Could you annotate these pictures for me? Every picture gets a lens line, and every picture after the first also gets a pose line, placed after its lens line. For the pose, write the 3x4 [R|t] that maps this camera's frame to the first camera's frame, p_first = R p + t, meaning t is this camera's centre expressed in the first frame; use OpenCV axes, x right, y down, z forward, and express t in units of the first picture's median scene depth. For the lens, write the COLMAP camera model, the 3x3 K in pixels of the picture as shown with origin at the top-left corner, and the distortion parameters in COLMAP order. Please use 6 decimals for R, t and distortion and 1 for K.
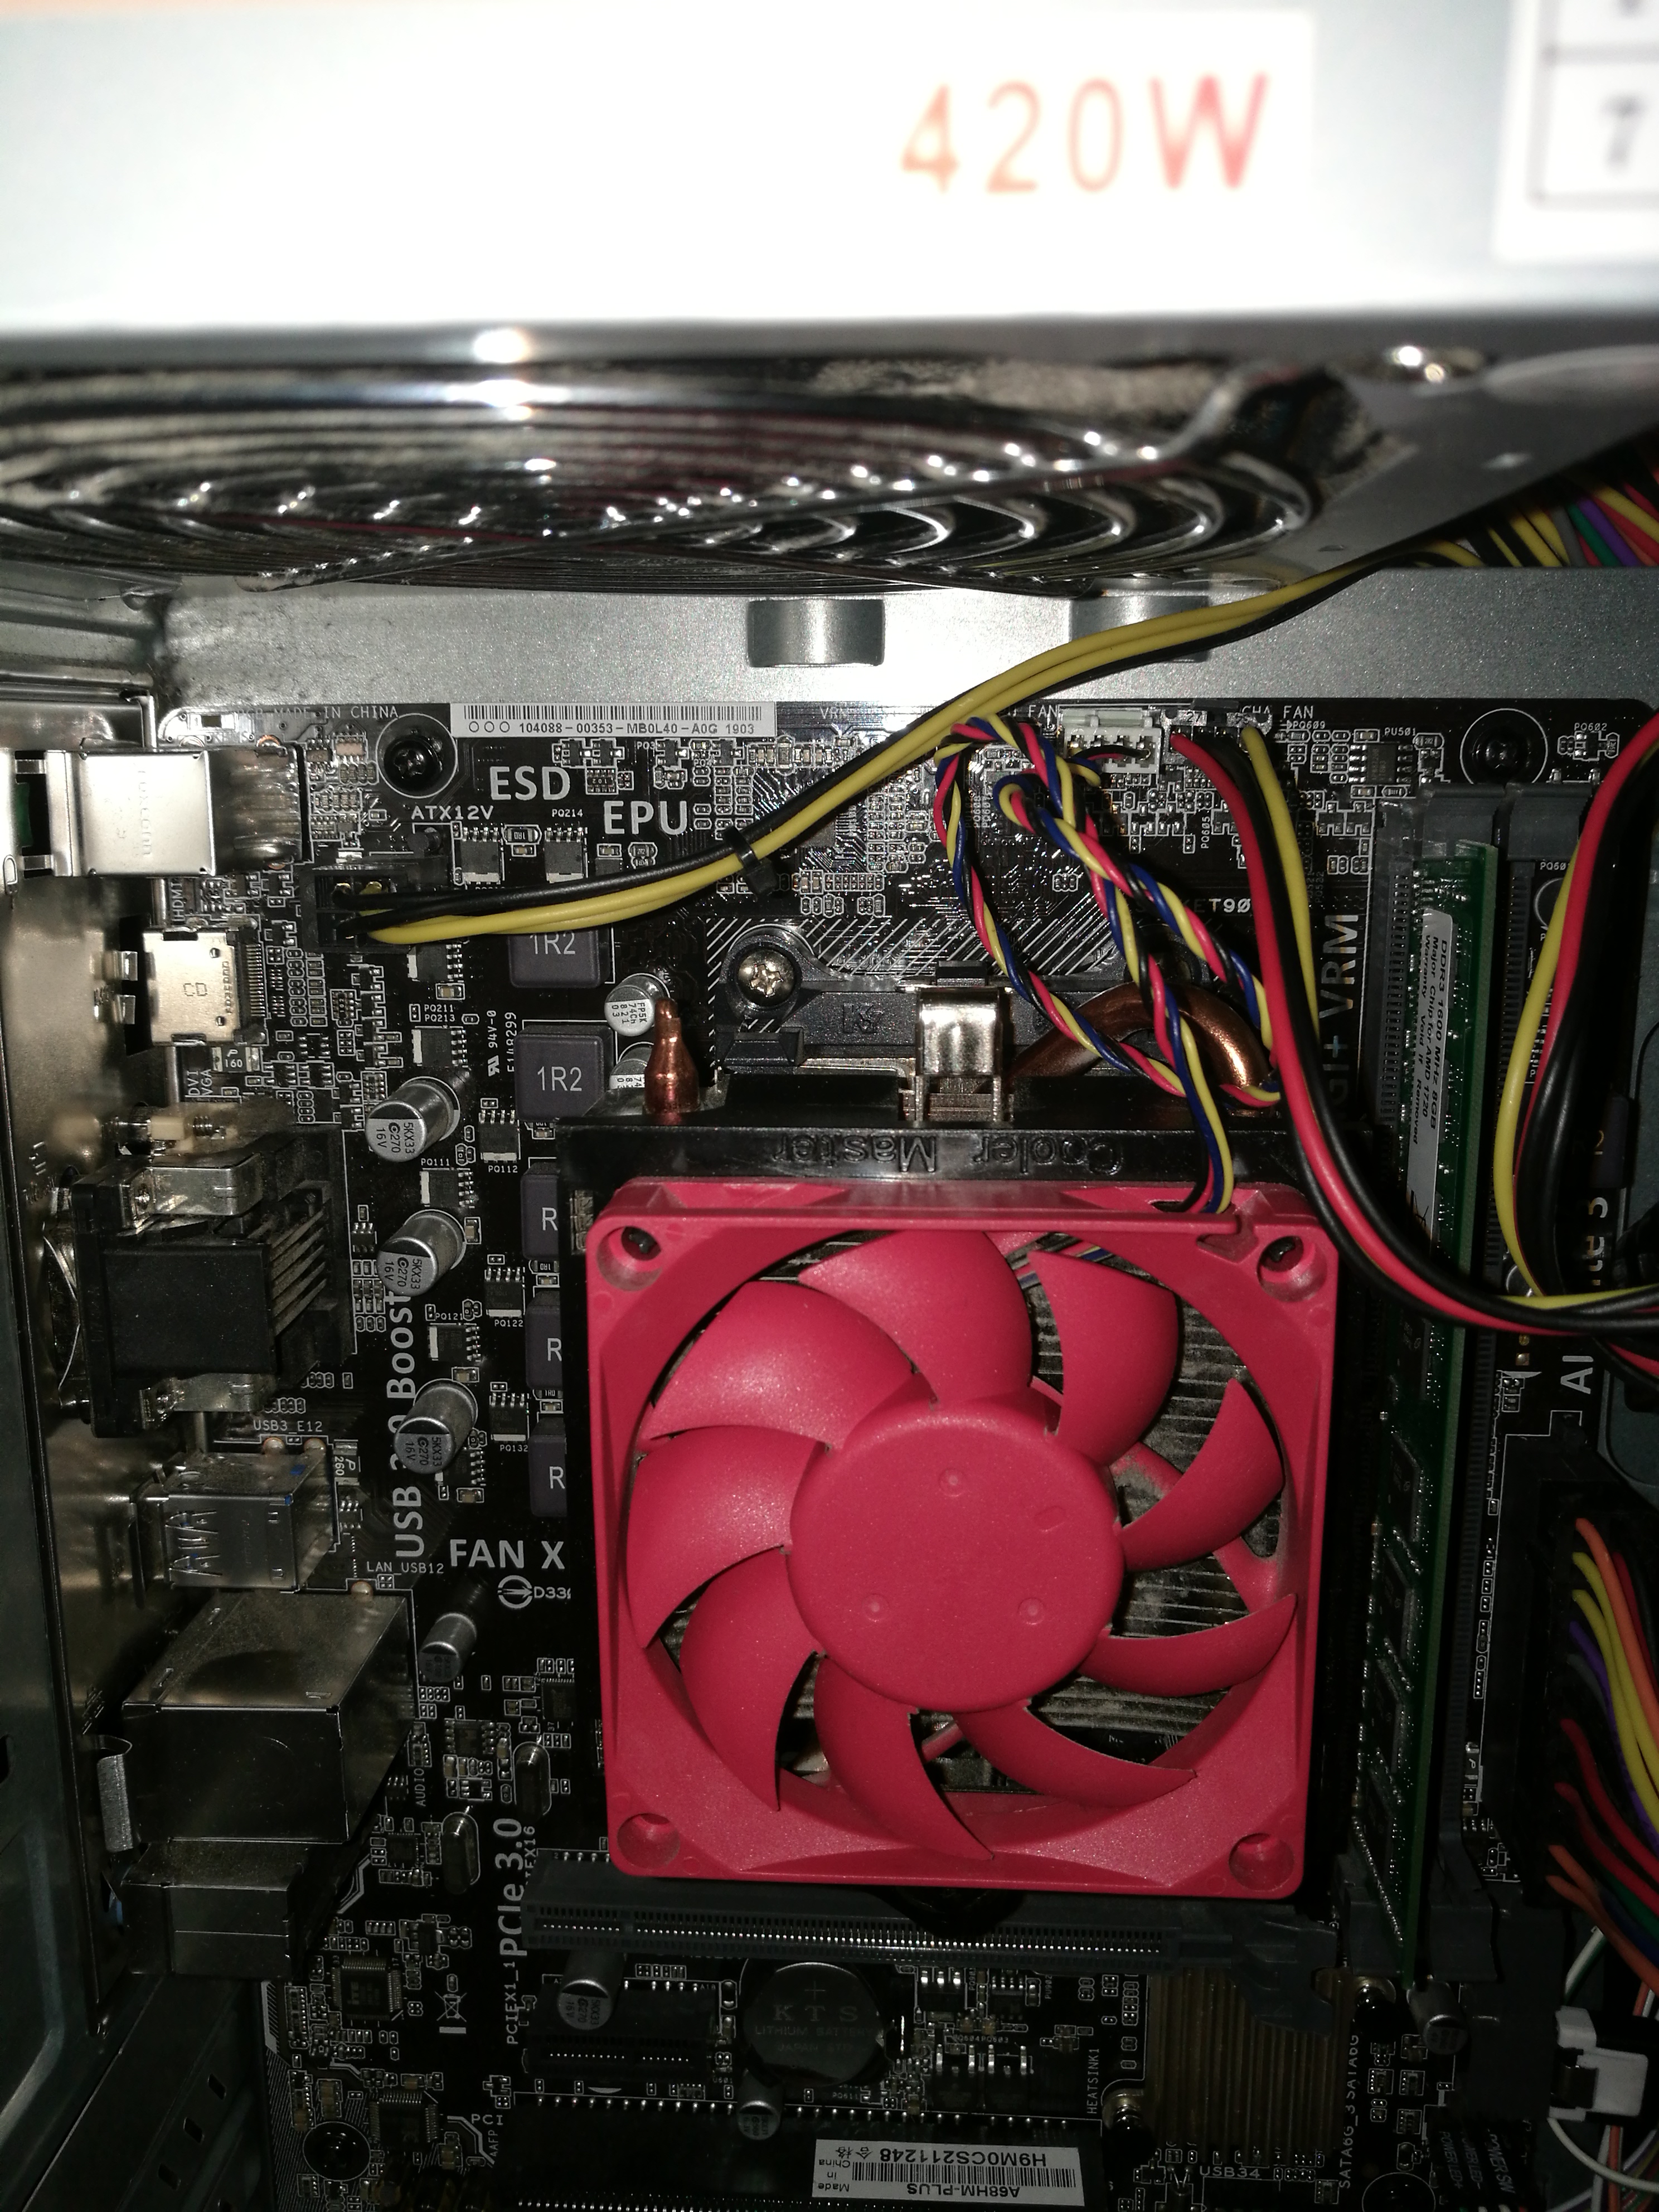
lens RADIAL K [[1938.2, 0, 829.5], [0, 1938.2, 1106.0], [0, 0, 1]] dist [-0.019294, 0.073094]
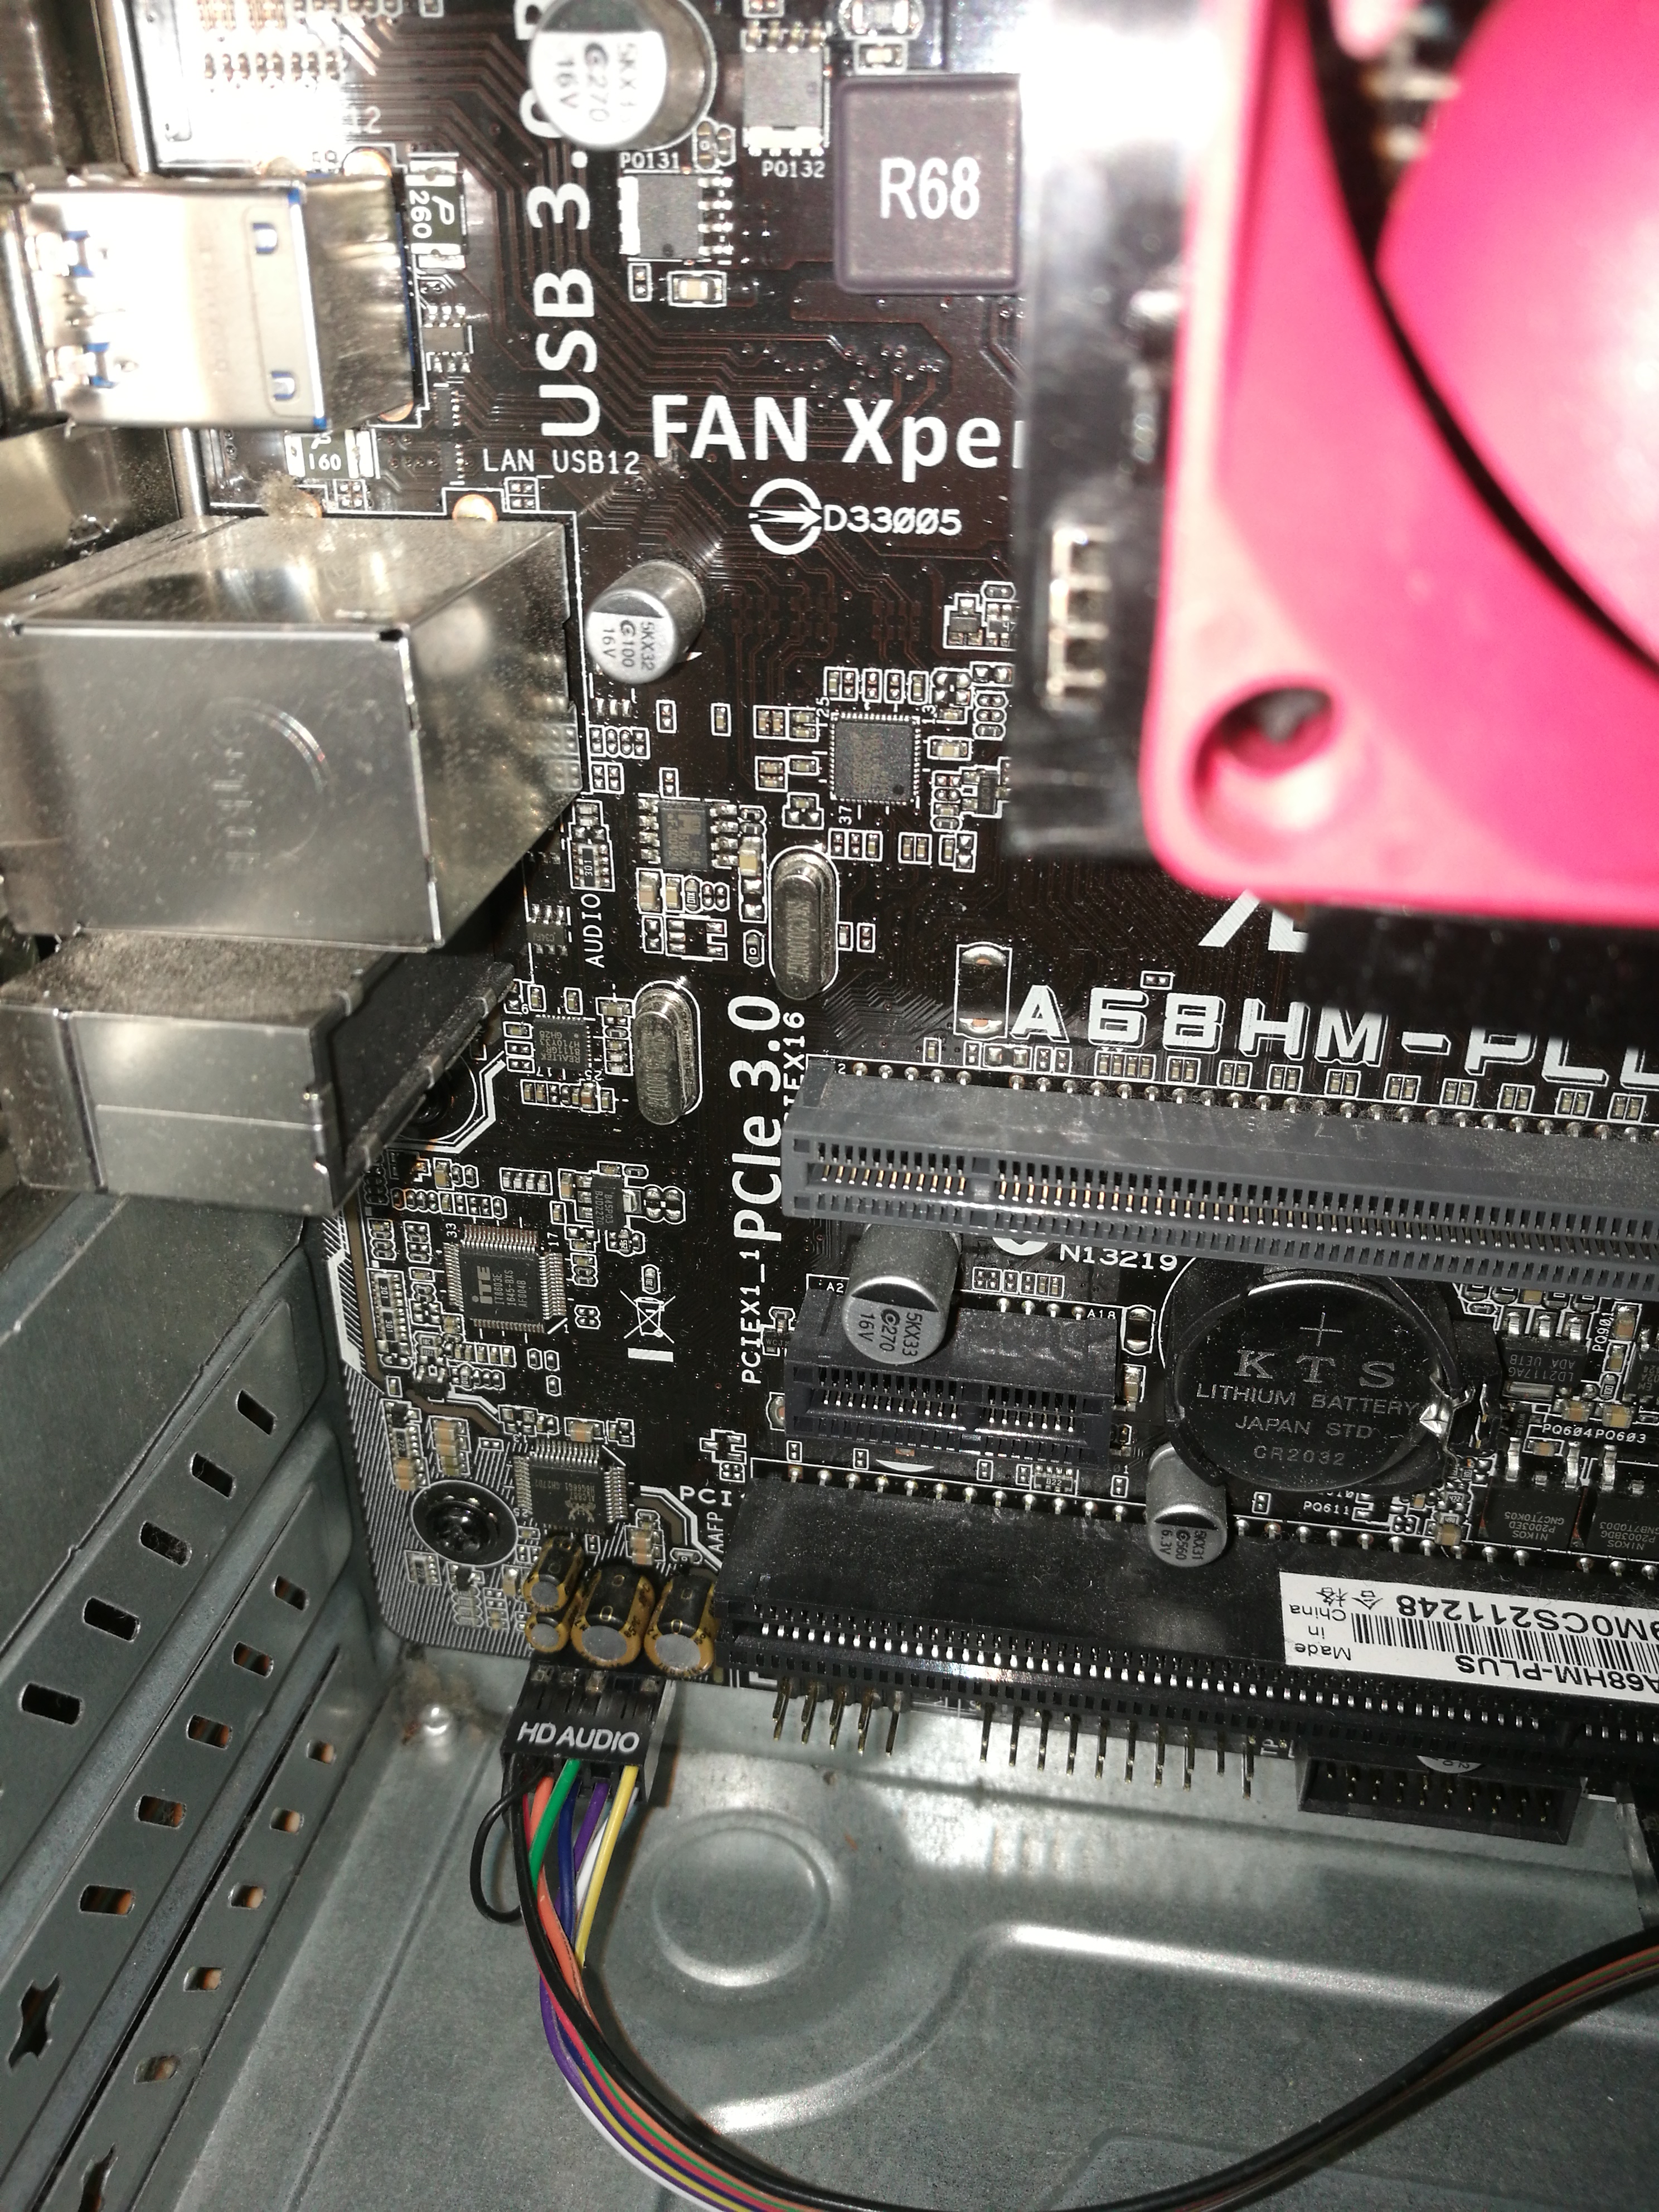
lens RADIAL K [[1892.5, 0, 822.8], [0, 1892.5, 1175.3], [0, 0, 1]] dist [0.156143, -0.607121]
pose [[0.995219, 0.059321, -0.077592, -0.102962], [-0.033285, 0.952861, 0.301575, 0.254365], [0.091824, -0.297550, 0.950280, 0.483669]]
